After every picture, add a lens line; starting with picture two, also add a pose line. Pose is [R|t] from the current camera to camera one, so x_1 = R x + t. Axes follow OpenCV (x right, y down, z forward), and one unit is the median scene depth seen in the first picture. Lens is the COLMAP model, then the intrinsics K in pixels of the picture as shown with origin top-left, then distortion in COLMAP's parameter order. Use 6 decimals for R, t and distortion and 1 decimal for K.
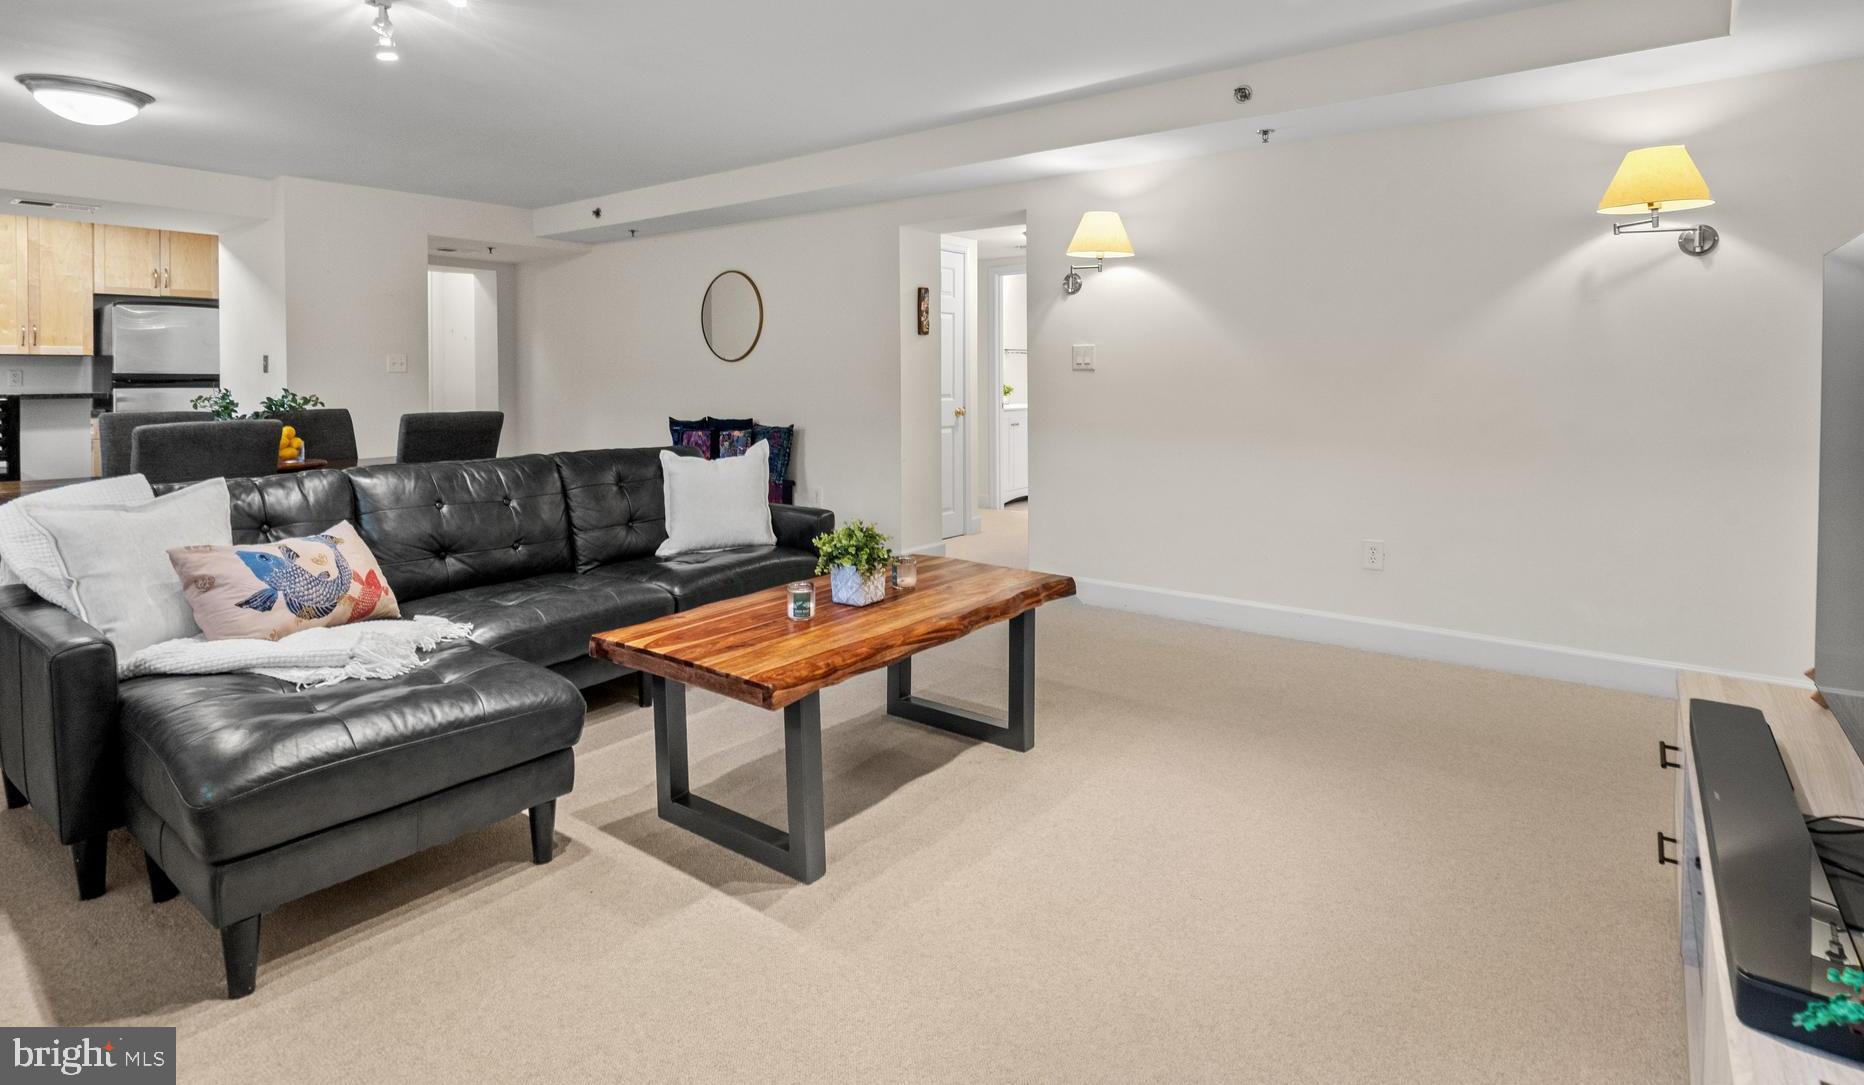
lens RADIAL K [[938.5, 0, 936.3], [0, 938.5, 400.0], [0, 0, 1]] dist [0.011683, 0.000393]
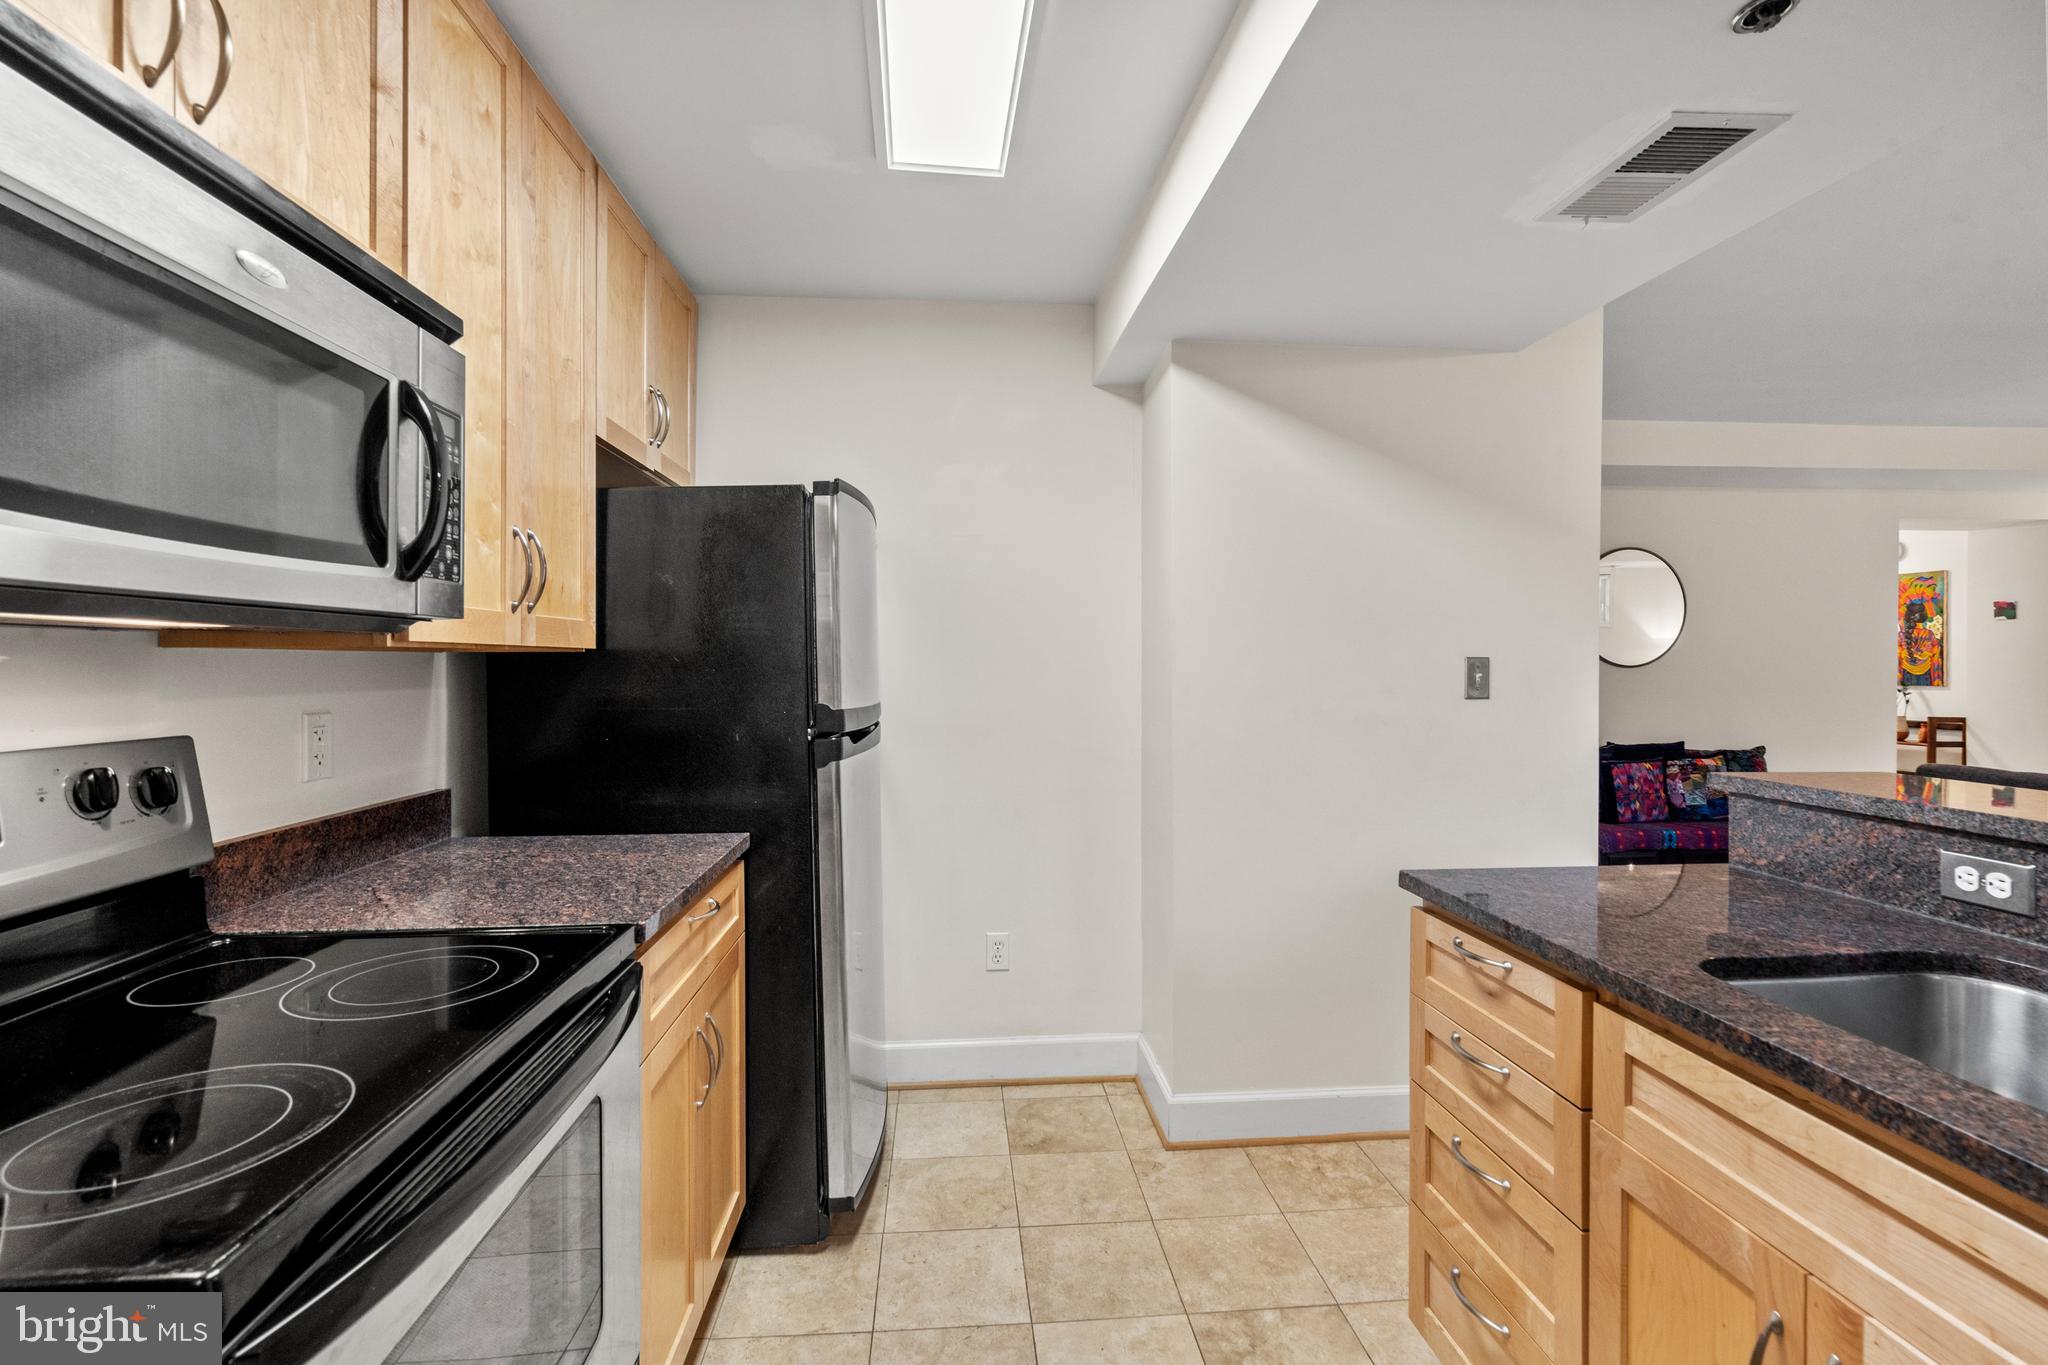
lens RADIAL K [[927.3, 0, 1013.5], [0, 927.3, 664.9], [0, 0, 1]] dist [-0.004443, 0.000200]
pose [[0.740963, -0.001101, 0.671545, -1.350109], [0.020594, 0.999566, -0.021084, -0.046563], [-0.671230, 0.029453, 0.740664, 0.966469]]
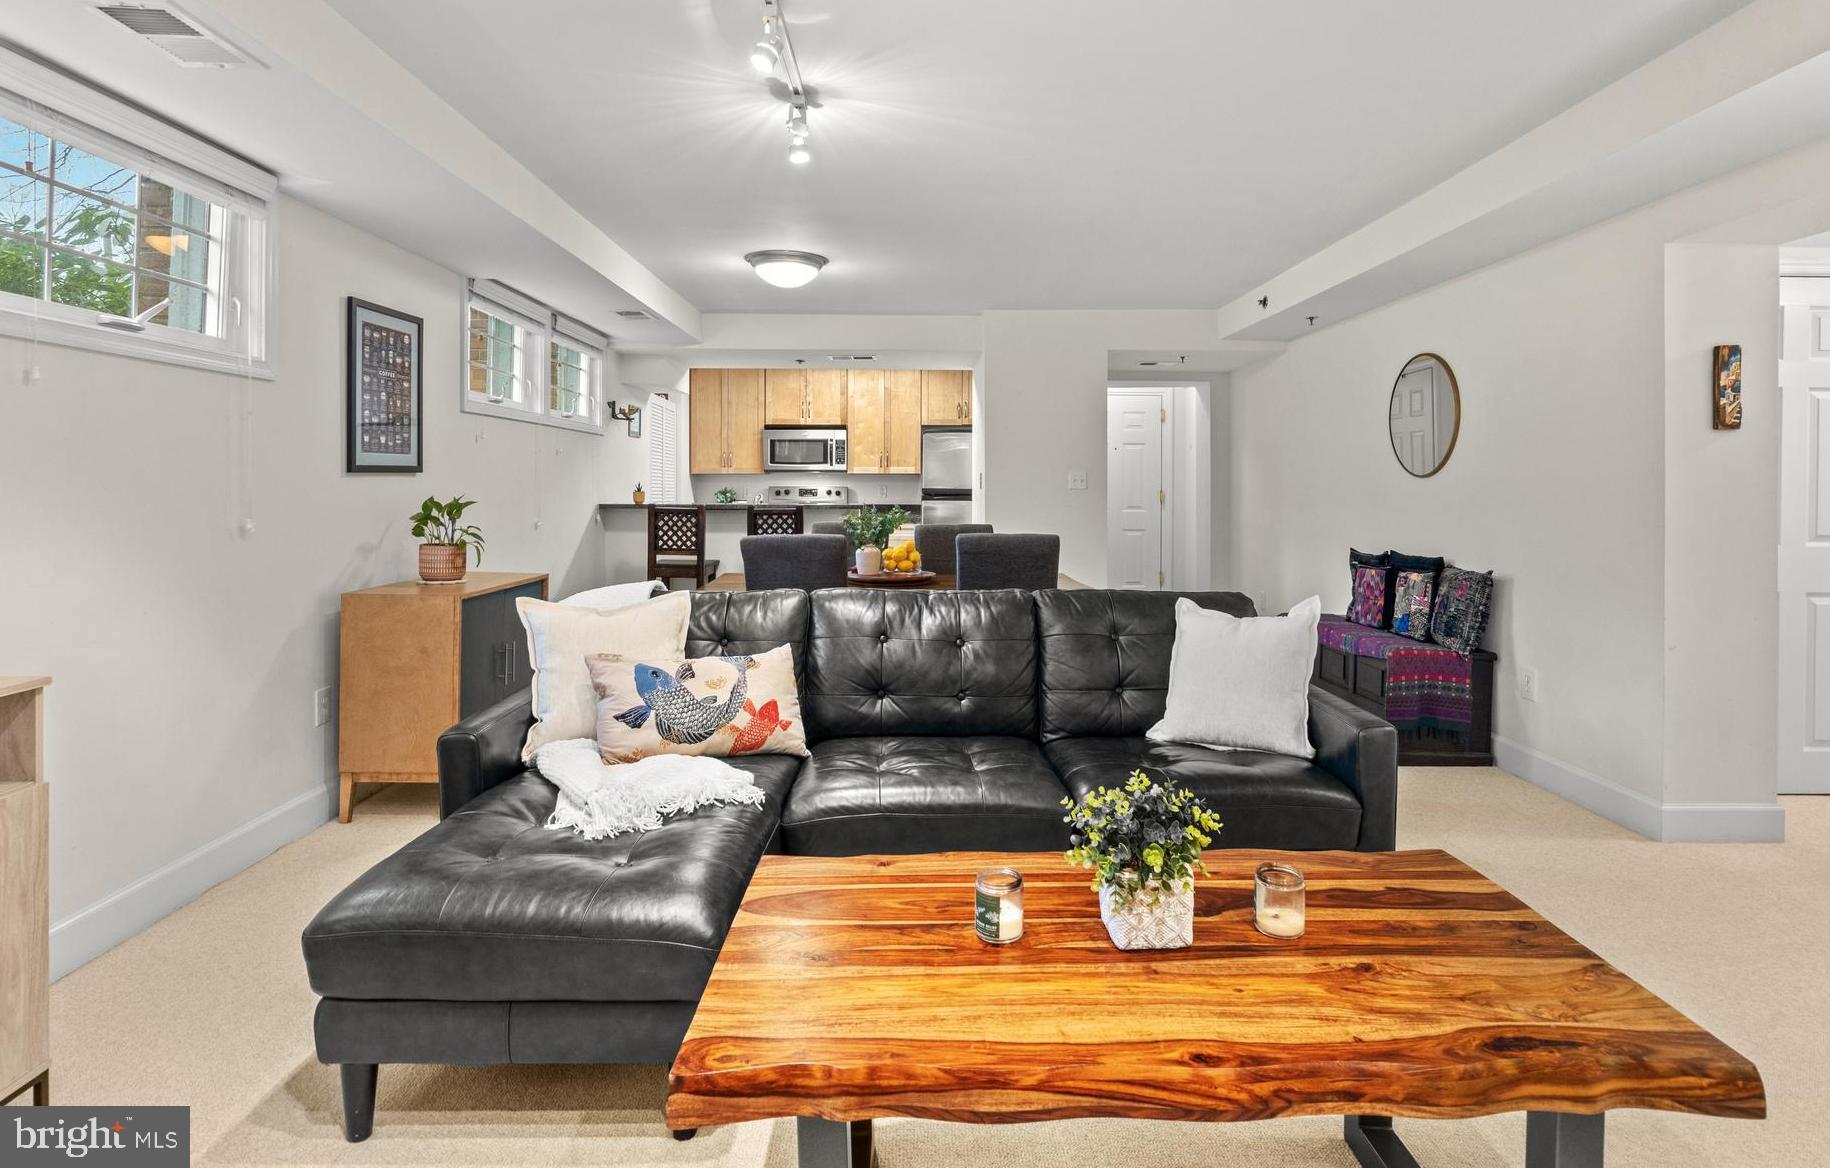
lens RADIAL K [[936.9, 0, 926.7], [0, 936.9, 490.1], [0, 0, 1]] dist [-0.002516, 0.006825]
pose [[0.627955, 0.008147, -0.778207, 0.132509], [-0.027725, 0.999545, -0.011908, -0.014318], [0.777755, 0.029054, 0.627895, 0.297132]]
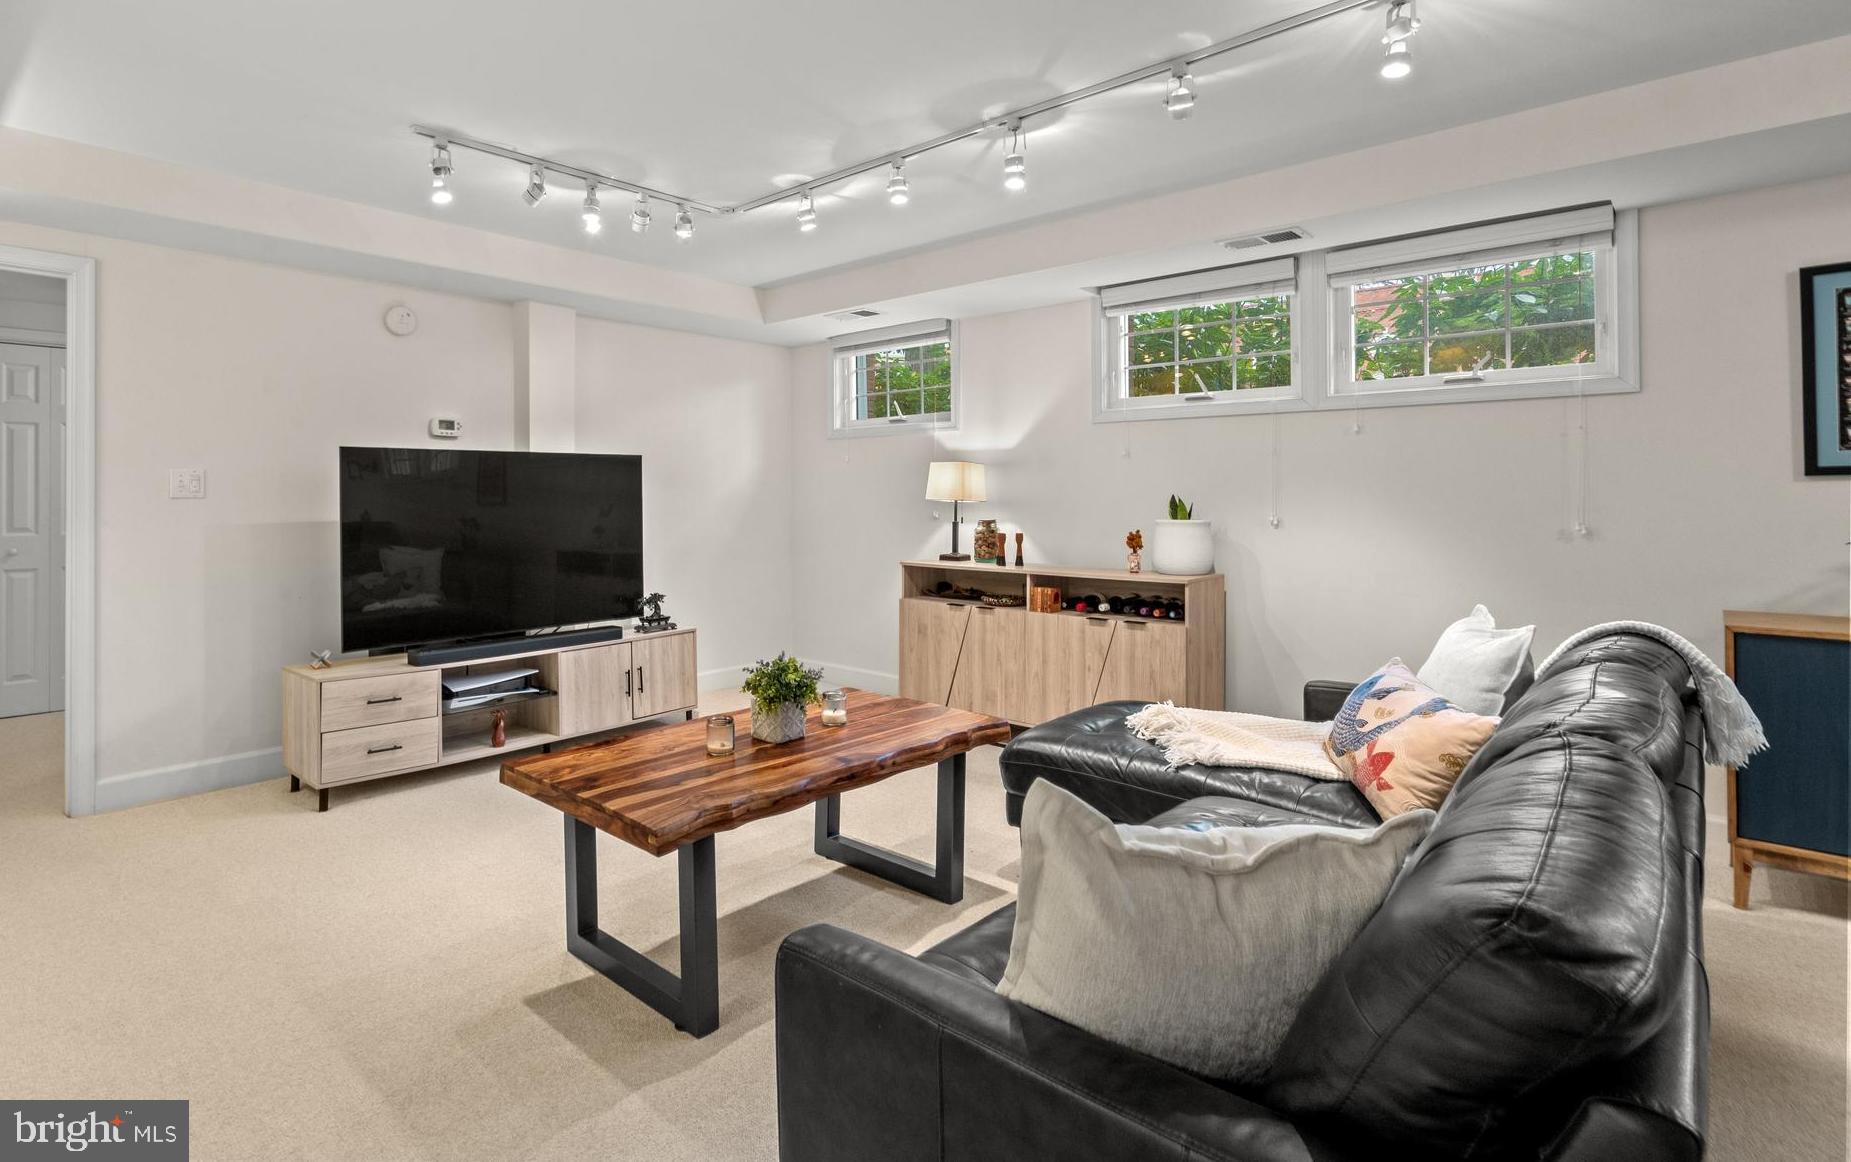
lens RADIAL K [[918.4, 0, 825.6], [0, 918.4, 491.0], [0, 0, 1]] dist [-0.025118, 0.018796]
pose [[-0.994331, 0.006148, 0.106153, -0.123584], [0.008743, 0.999674, 0.023994, -0.032841], [-0.105970, 0.024786, -0.994060, 1.019460]]
